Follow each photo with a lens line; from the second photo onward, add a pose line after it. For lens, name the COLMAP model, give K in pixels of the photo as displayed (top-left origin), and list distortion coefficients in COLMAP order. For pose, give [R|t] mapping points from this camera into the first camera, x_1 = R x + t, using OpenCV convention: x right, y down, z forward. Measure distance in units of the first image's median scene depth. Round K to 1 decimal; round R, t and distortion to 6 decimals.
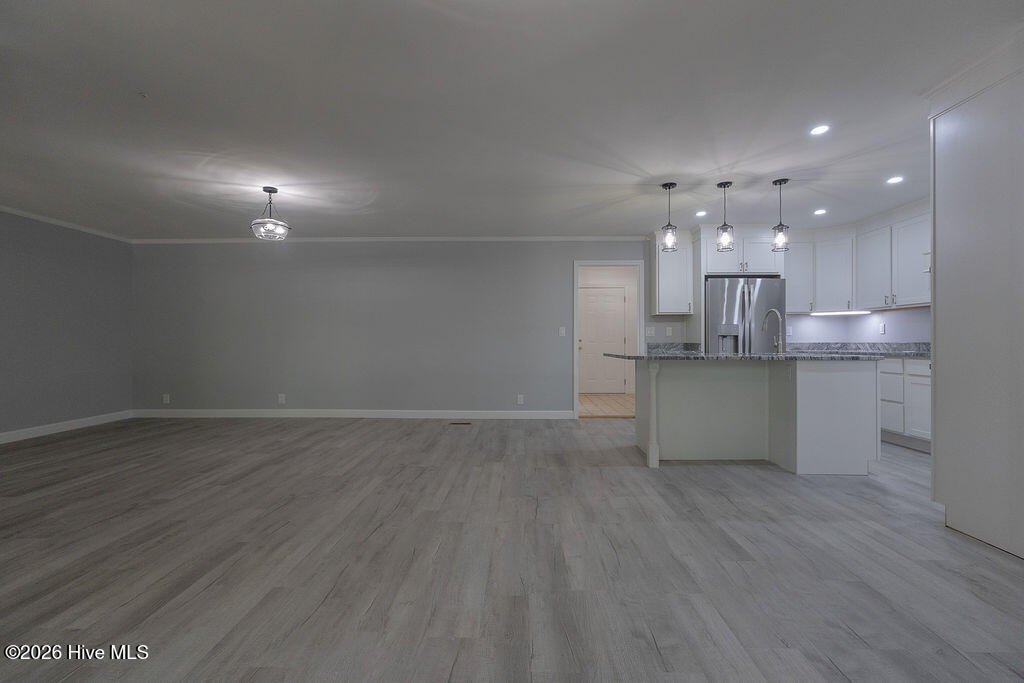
lens RADIAL K [[477.6, 0, 510.8], [0, 477.6, 341.8], [0, 0, 1]] dist [0.001842, -0.000008]
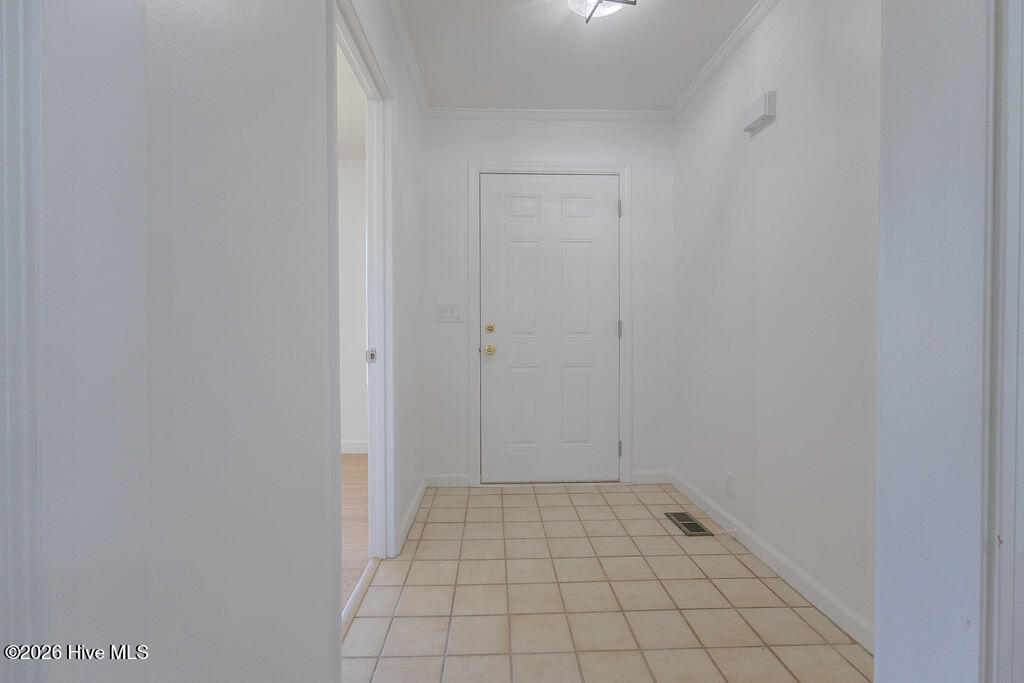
lens RADIAL K [[477.6, 0, 512.4], [0, 477.6, 339.7], [0, 0, 1]] dist [0.001842, -0.000008]
pose [[0.998064, -0.000072, 0.062188, 0.139683], [-0.000786, 0.999905, 0.013774, 0.001013], [-0.062183, -0.013797, 0.997969, 0.660281]]
